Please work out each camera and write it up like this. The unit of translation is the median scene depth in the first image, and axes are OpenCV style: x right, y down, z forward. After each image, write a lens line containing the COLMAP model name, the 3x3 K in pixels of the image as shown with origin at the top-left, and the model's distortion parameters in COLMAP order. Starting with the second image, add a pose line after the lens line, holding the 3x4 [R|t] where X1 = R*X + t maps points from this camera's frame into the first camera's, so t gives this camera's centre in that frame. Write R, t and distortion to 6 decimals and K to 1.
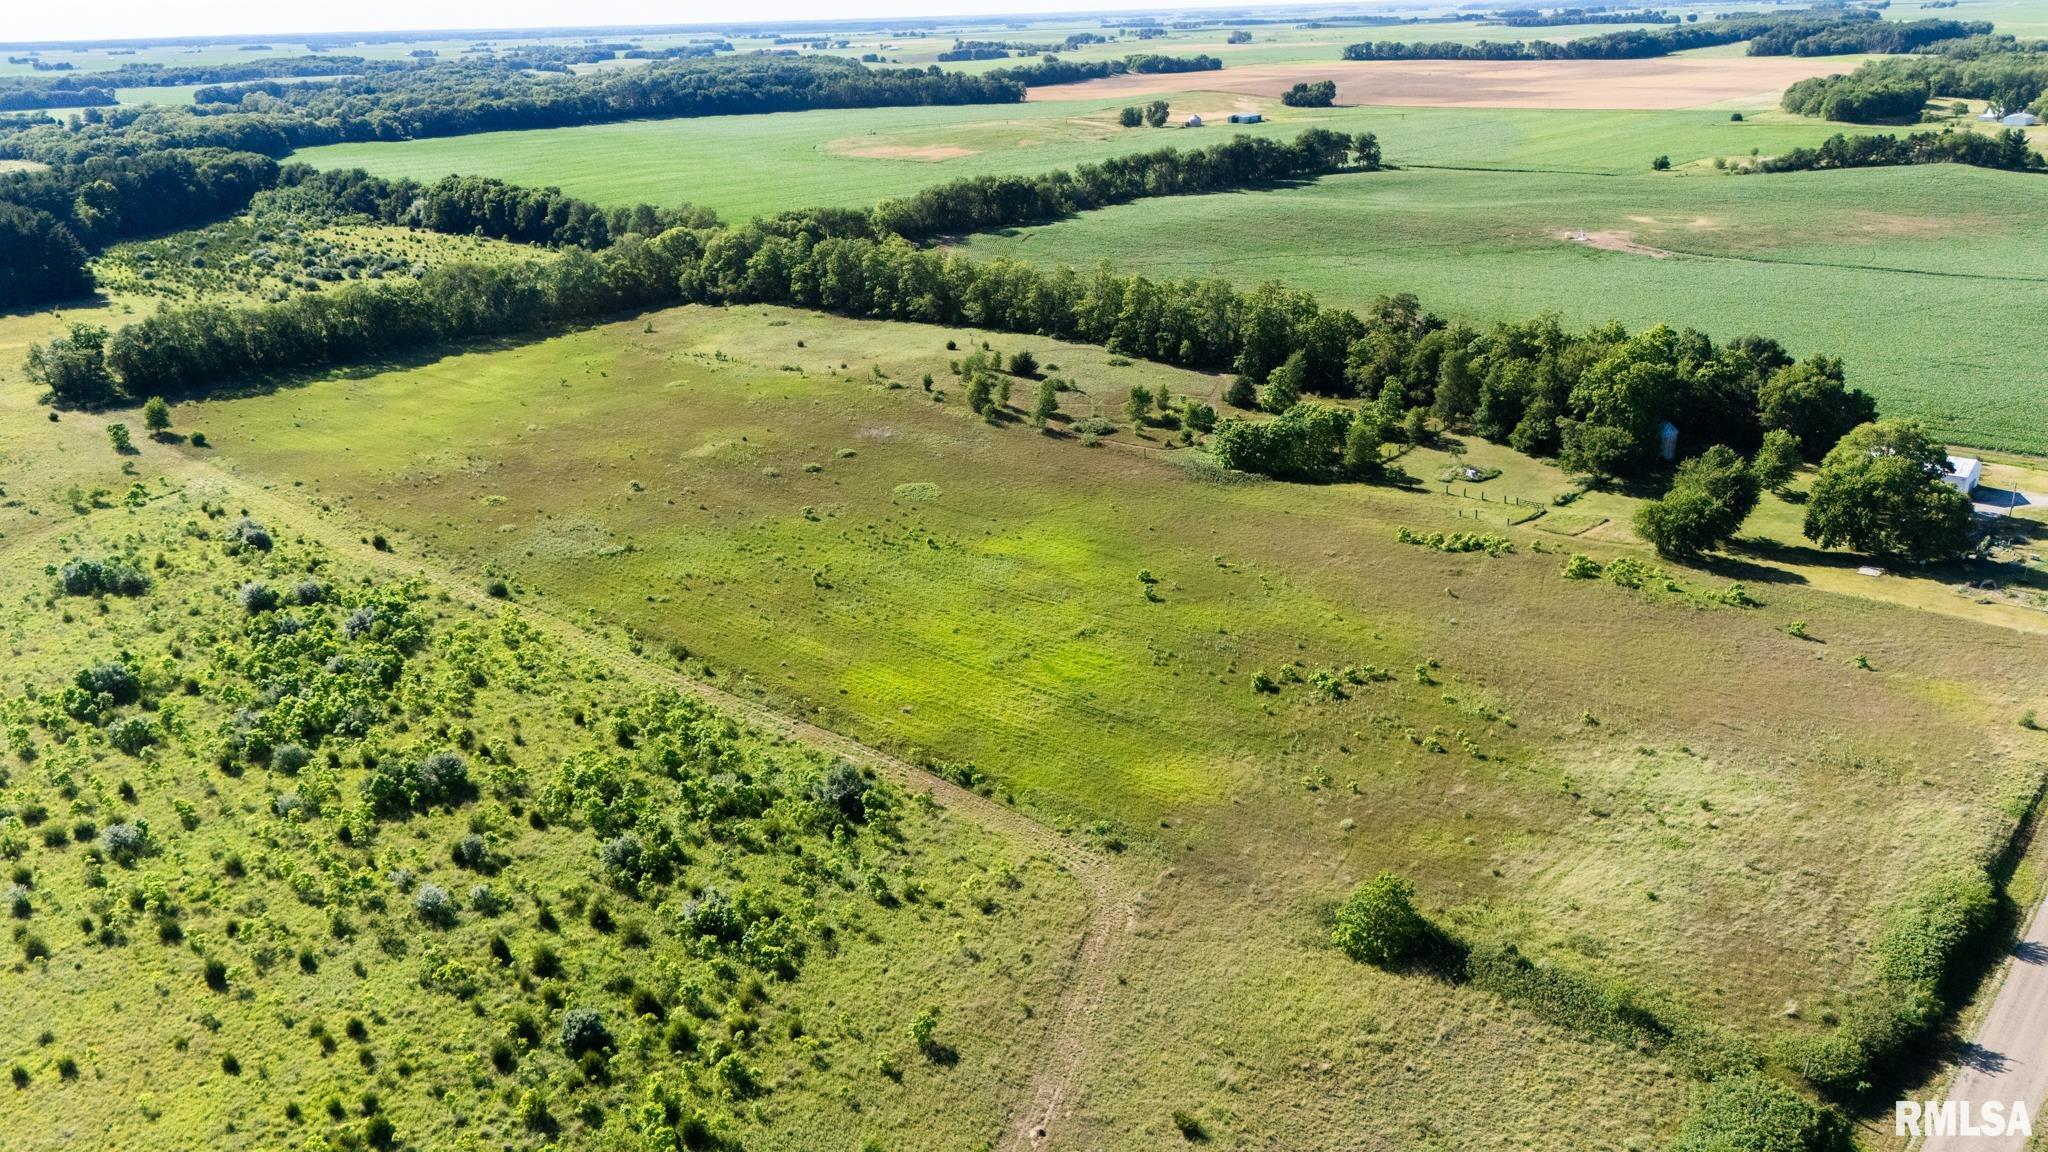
lens RADIAL K [[1489.8, 0, 1024.0], [0, 1489.8, 576.0], [0, 0, 1]] dist [0.068607, -0.064591]
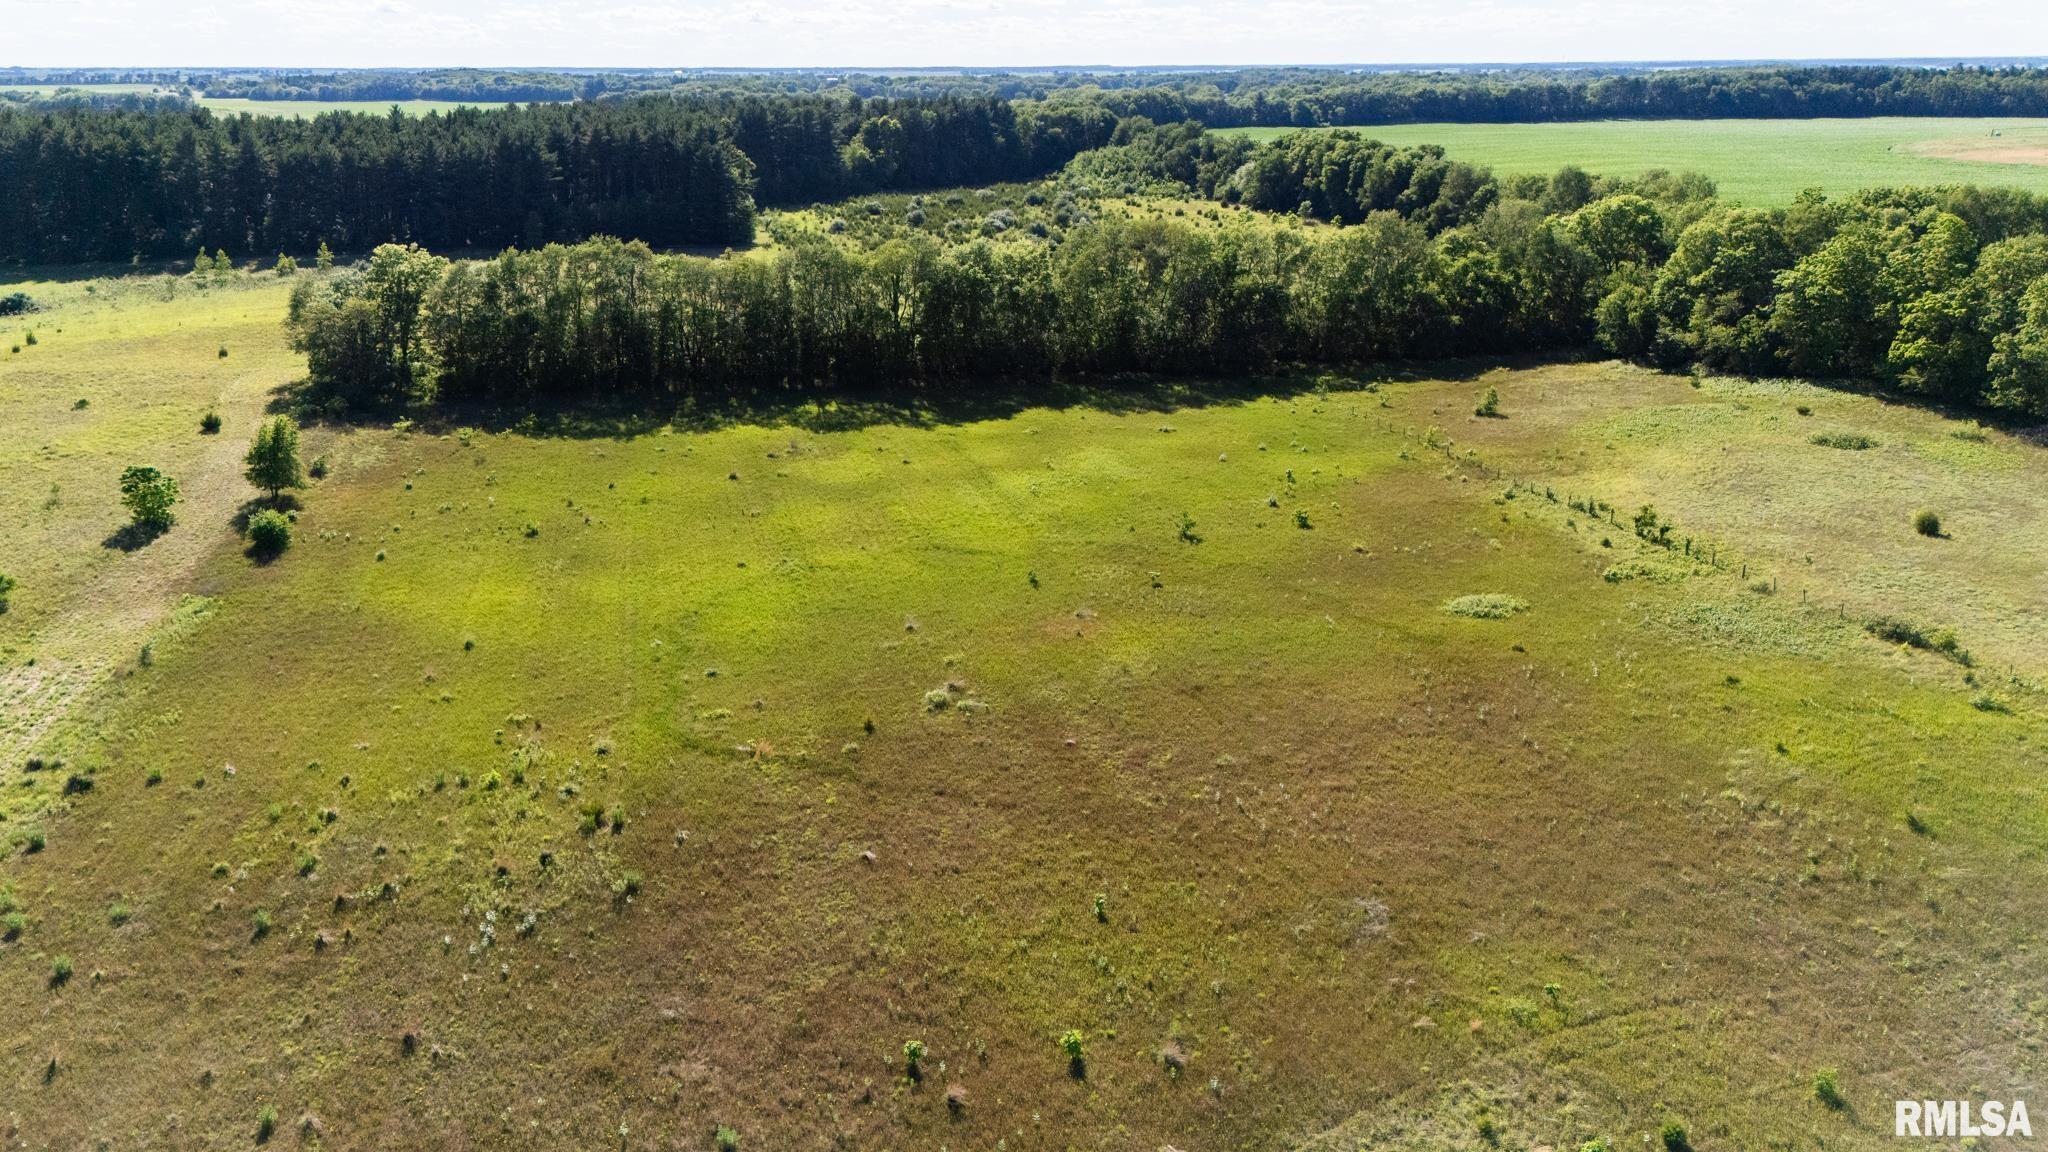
lens RADIAL K [[1582.1, 0, 1003.8], [0, 1582.1, 579.1], [0, 0, 1]] dist [0.055810, -0.045626]
pose [[0.822531, 0.201780, -0.531721, -0.091714], [-0.220161, 0.975019, 0.029433, -0.079975], [0.524377, 0.092855, 0.846408, 0.440755]]
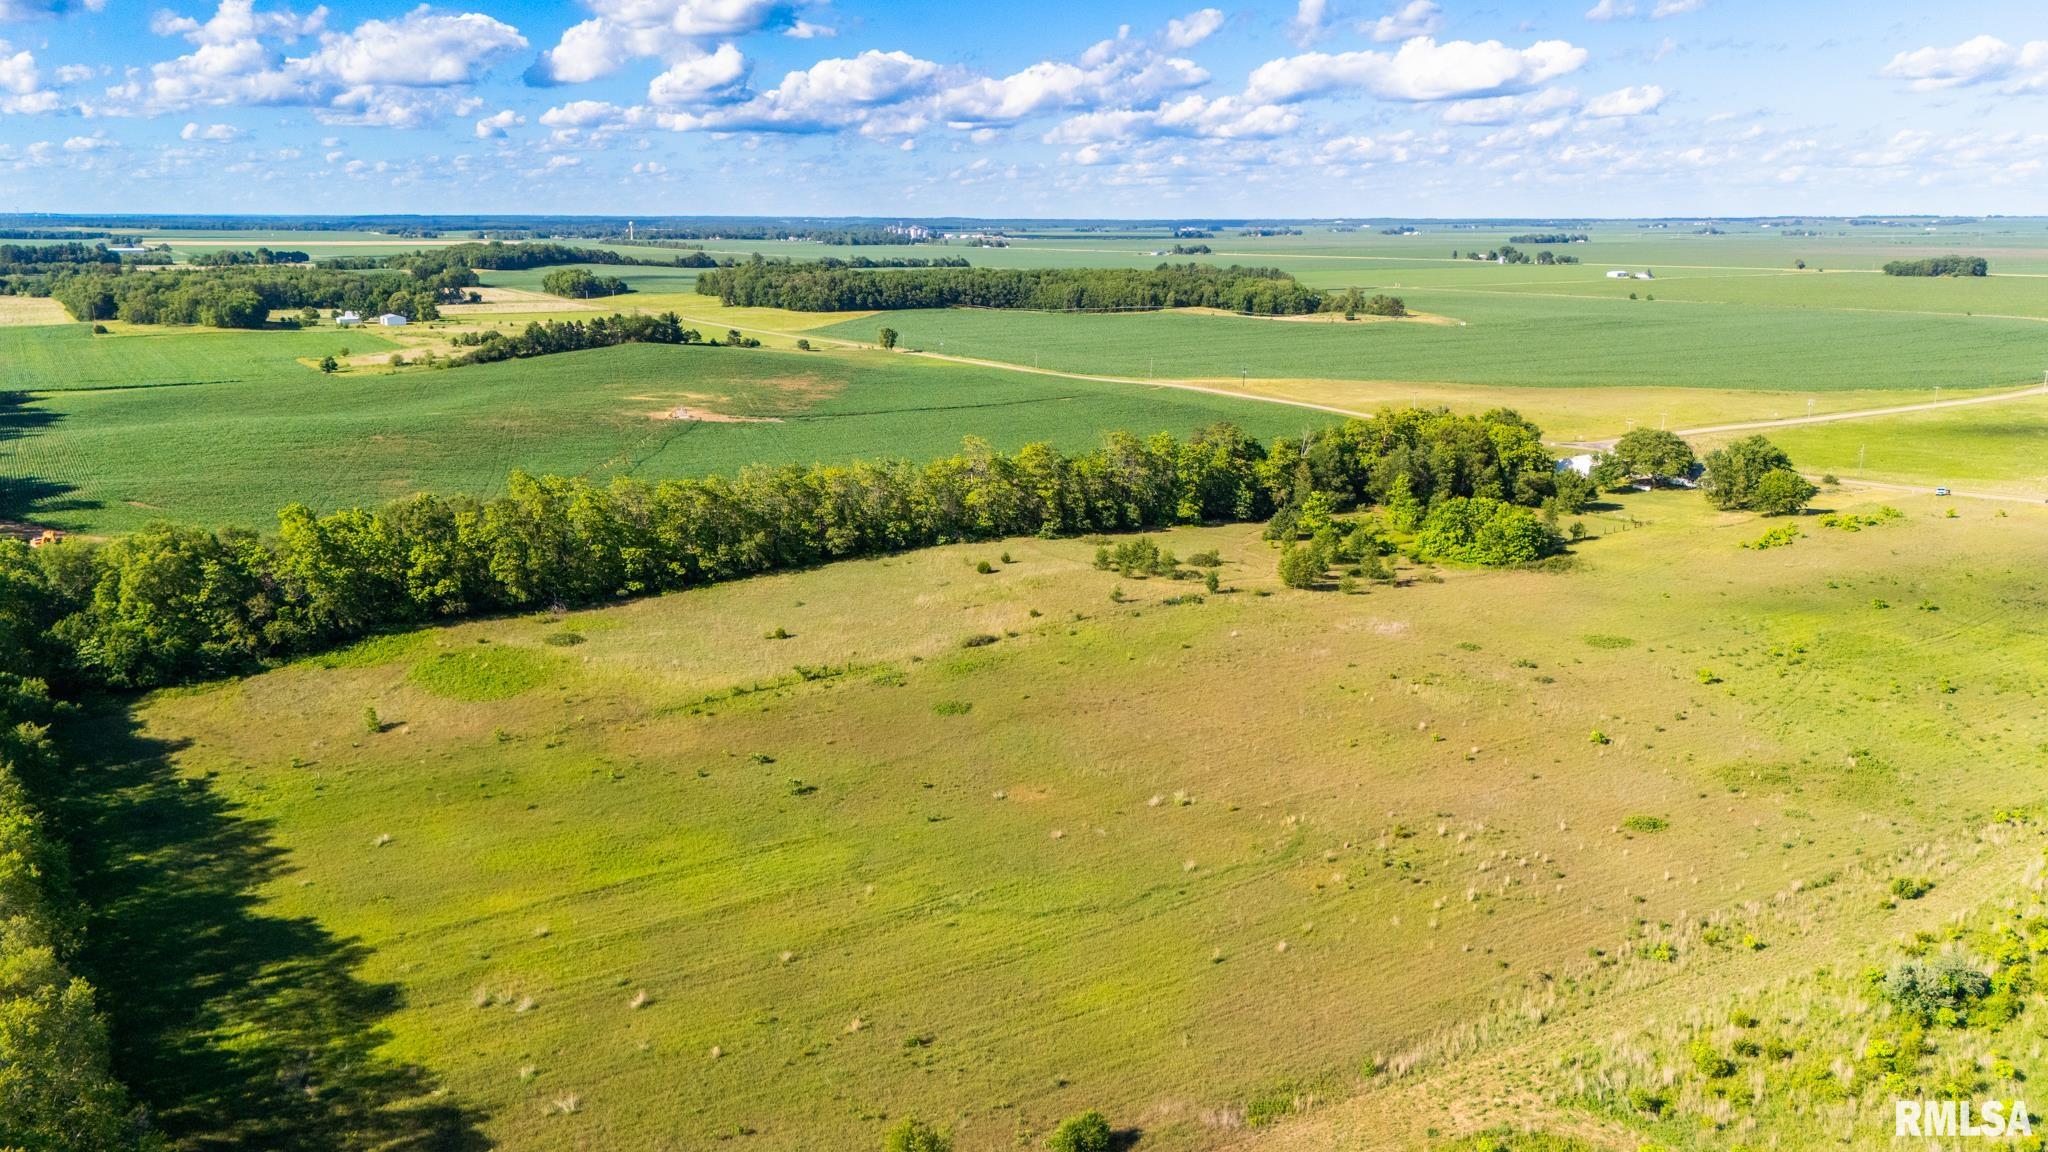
lens RADIAL K [[1547.8, 0, 1000.9], [0, 1547.8, 566.2], [0, 0, 1]] dist [0.056718, -0.031256]
pose [[0.258748, -0.181657, 0.948710, -0.513927], [0.332355, 0.938933, 0.089140, -0.149105], [-0.906967, 0.292244, 0.303321, 0.519928]]
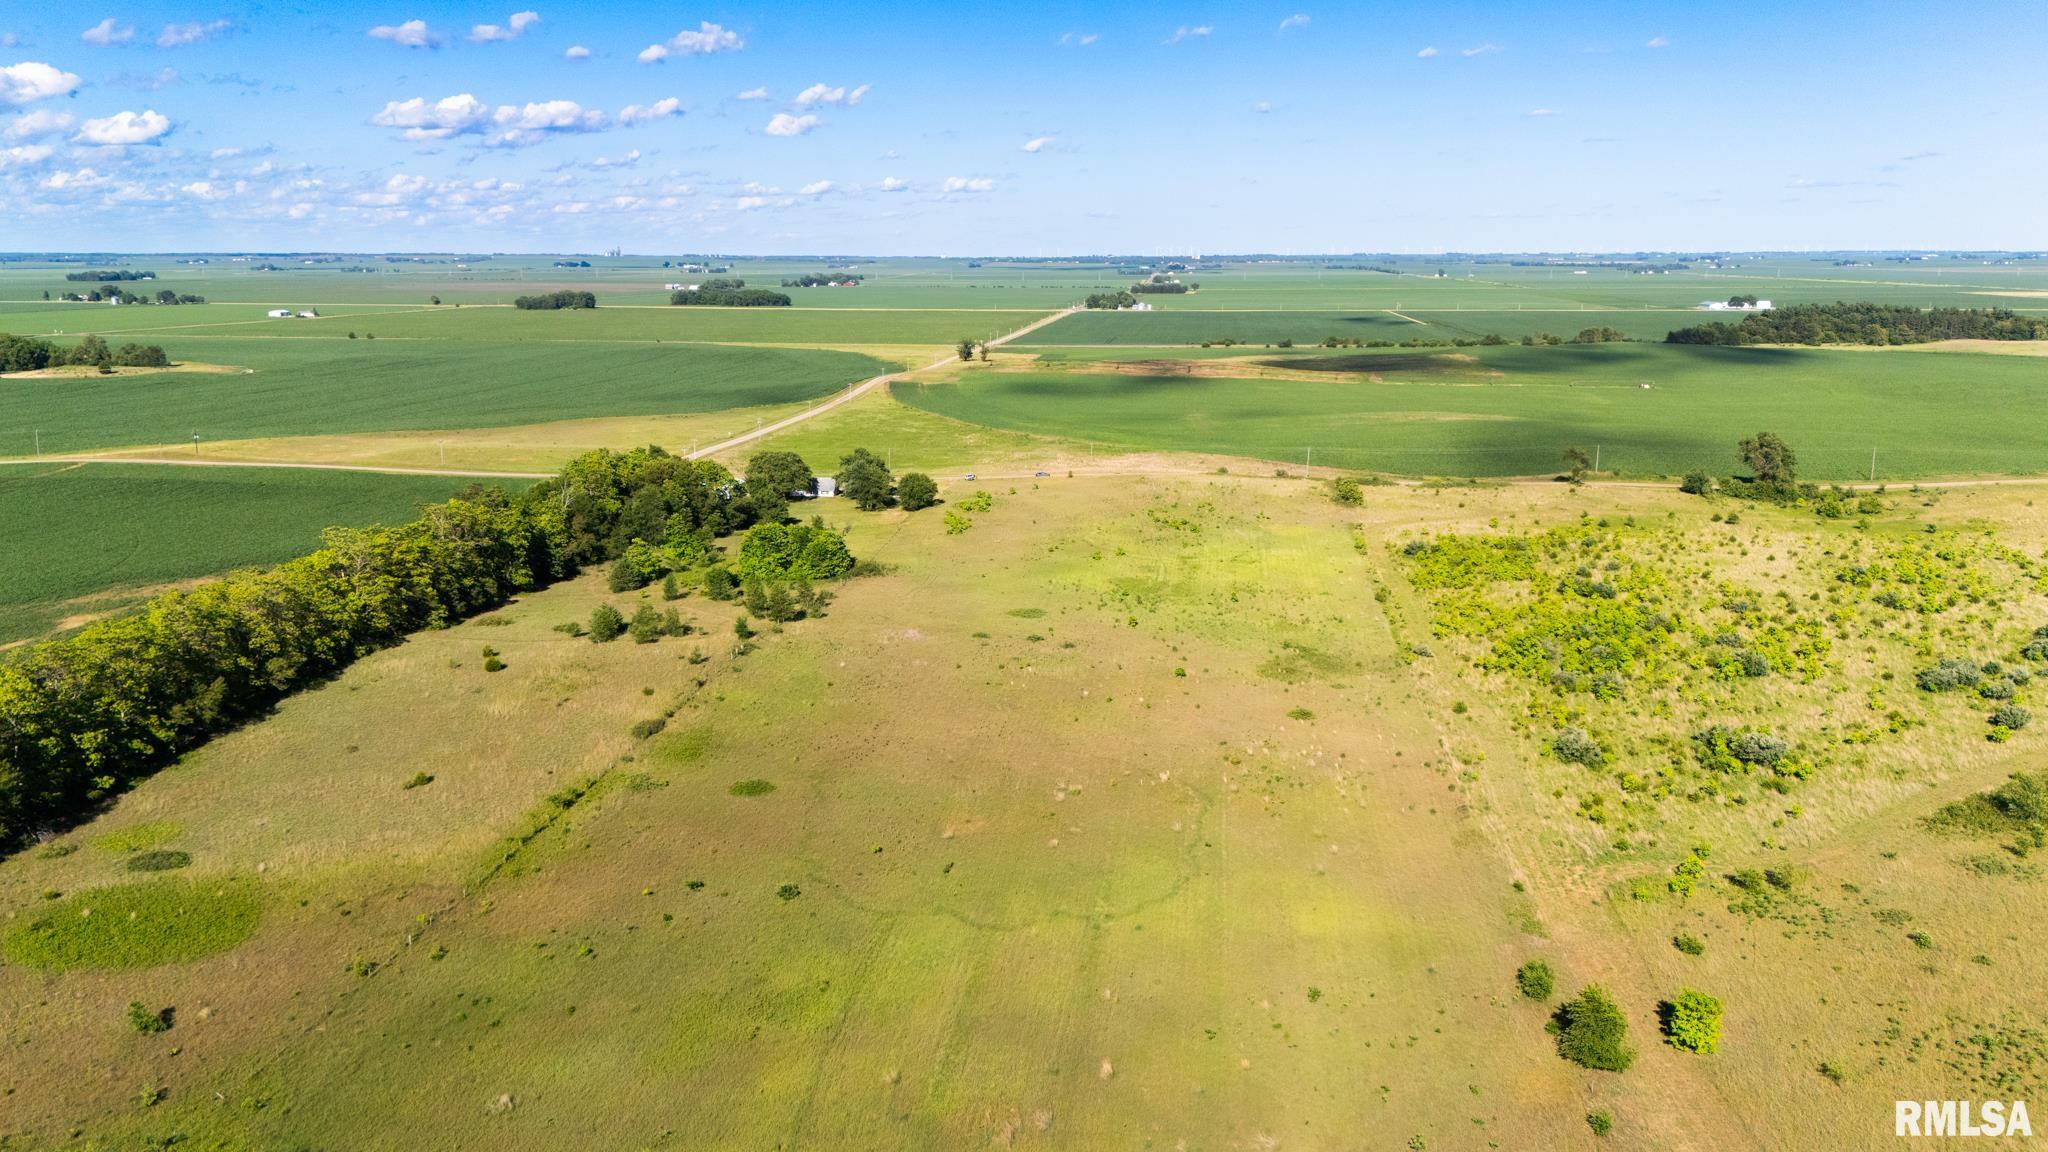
lens RADIAL K [[1534.0, 0, 1020.2], [0, 1534.0, 581.7], [0, 0, 1]] dist [0.069718, -0.067765]
pose [[-0.570526, -0.140568, 0.809161, -0.487499], [0.308780, 0.876242, 0.369938, -0.248698], [-0.761022, 0.460912, -0.456514, 0.761105]]
